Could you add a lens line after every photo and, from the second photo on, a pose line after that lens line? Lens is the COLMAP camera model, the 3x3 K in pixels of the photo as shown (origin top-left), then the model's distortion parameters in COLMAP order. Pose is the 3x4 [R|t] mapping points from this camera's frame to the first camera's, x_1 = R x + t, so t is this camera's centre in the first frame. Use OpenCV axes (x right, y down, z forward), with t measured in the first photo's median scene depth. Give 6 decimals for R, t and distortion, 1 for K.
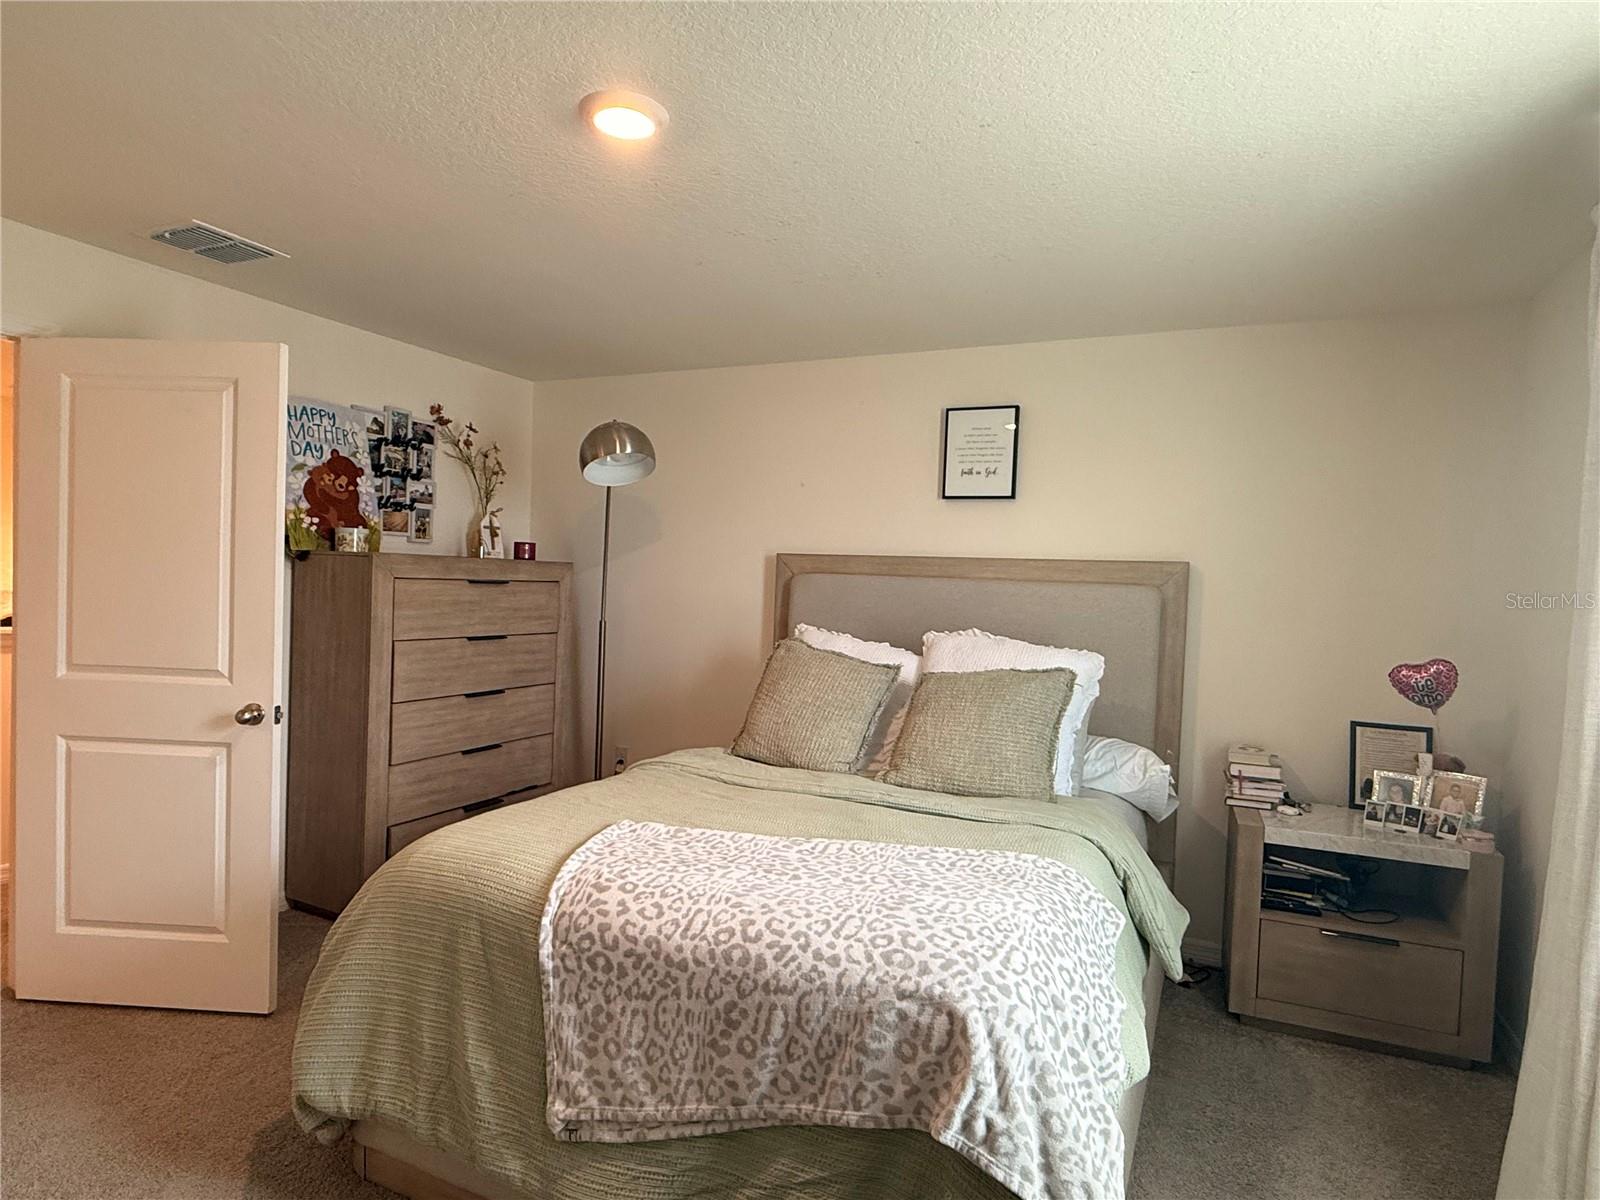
lens RADIAL K [[874.0, 0, 804.1], [0, 874.0, 602.7], [0, 0, 1]] dist [-0.000768, 0.000034]
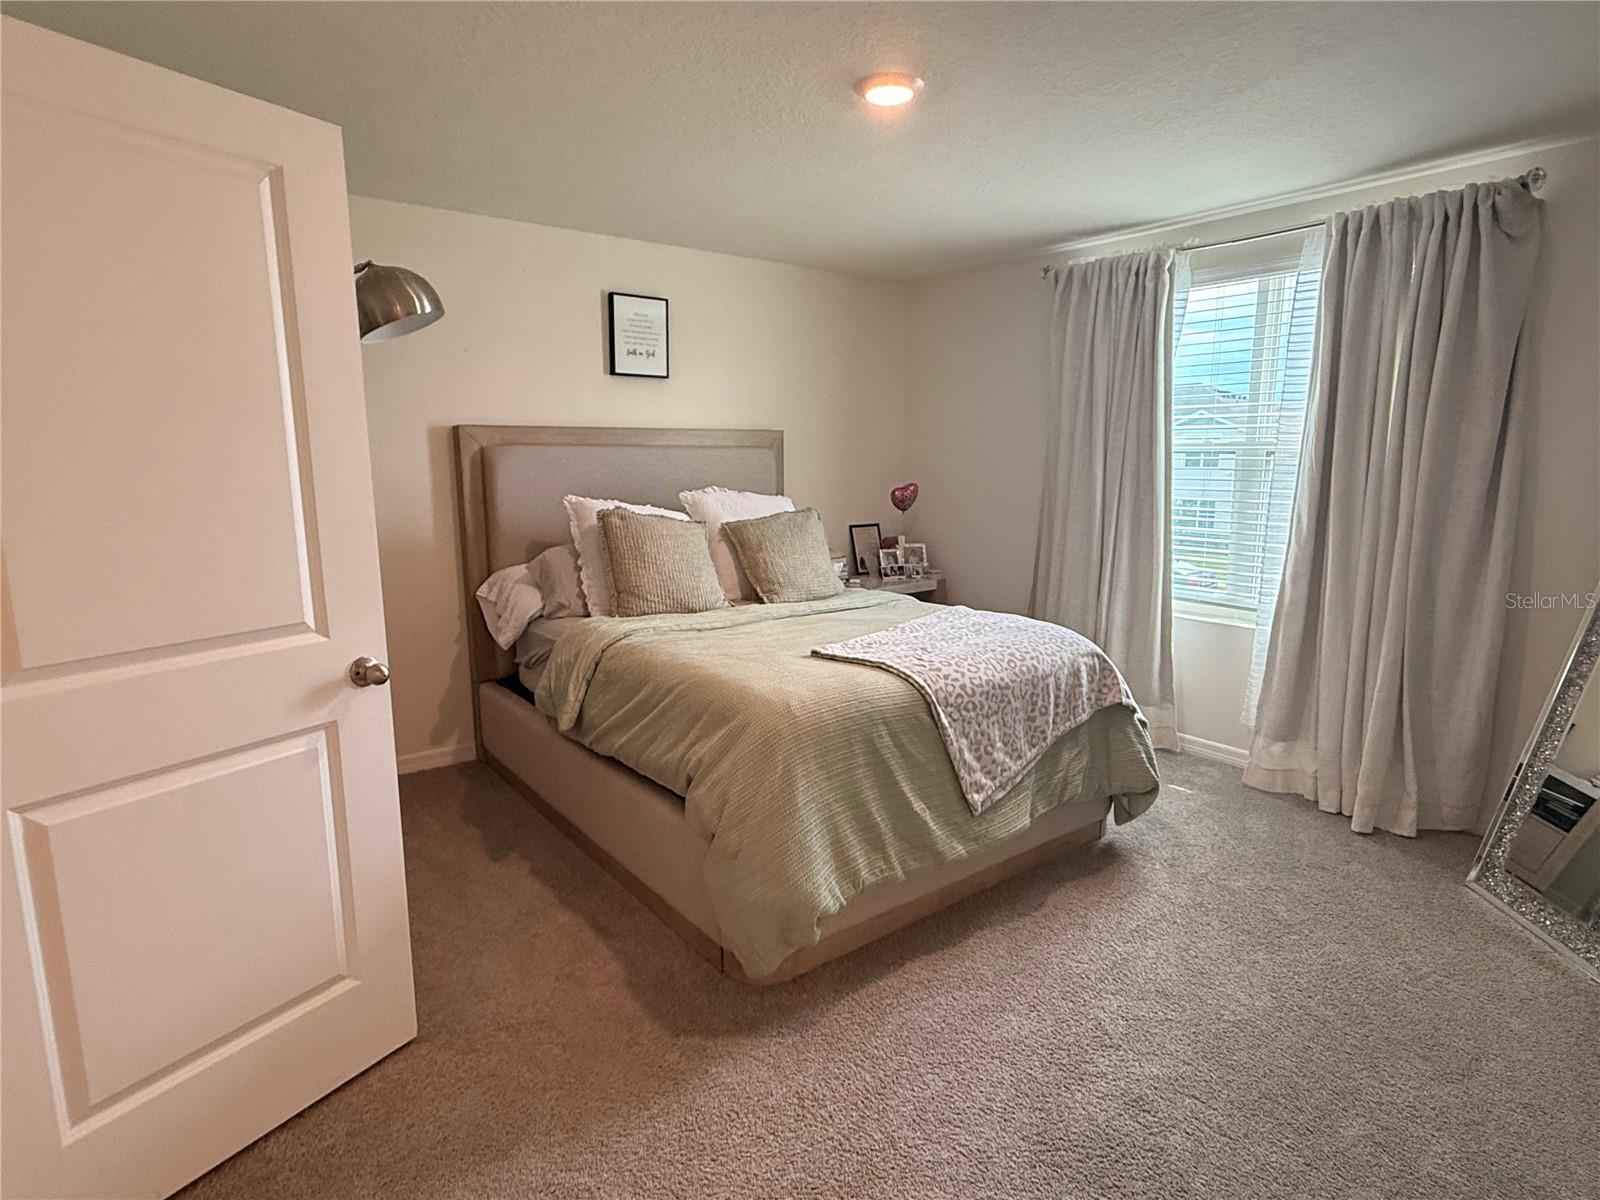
lens RADIAL K [[874.0, 0, 802.2], [0, 874.0, 599.9], [0, 0, 1]] dist [-0.000768, 0.000034]
pose [[0.465756, -0.184153, 0.865540, -1.688756], [0.039371, 0.981451, 0.187628, -0.080820], [-0.884037, -0.053311, 0.464367, 0.548222]]
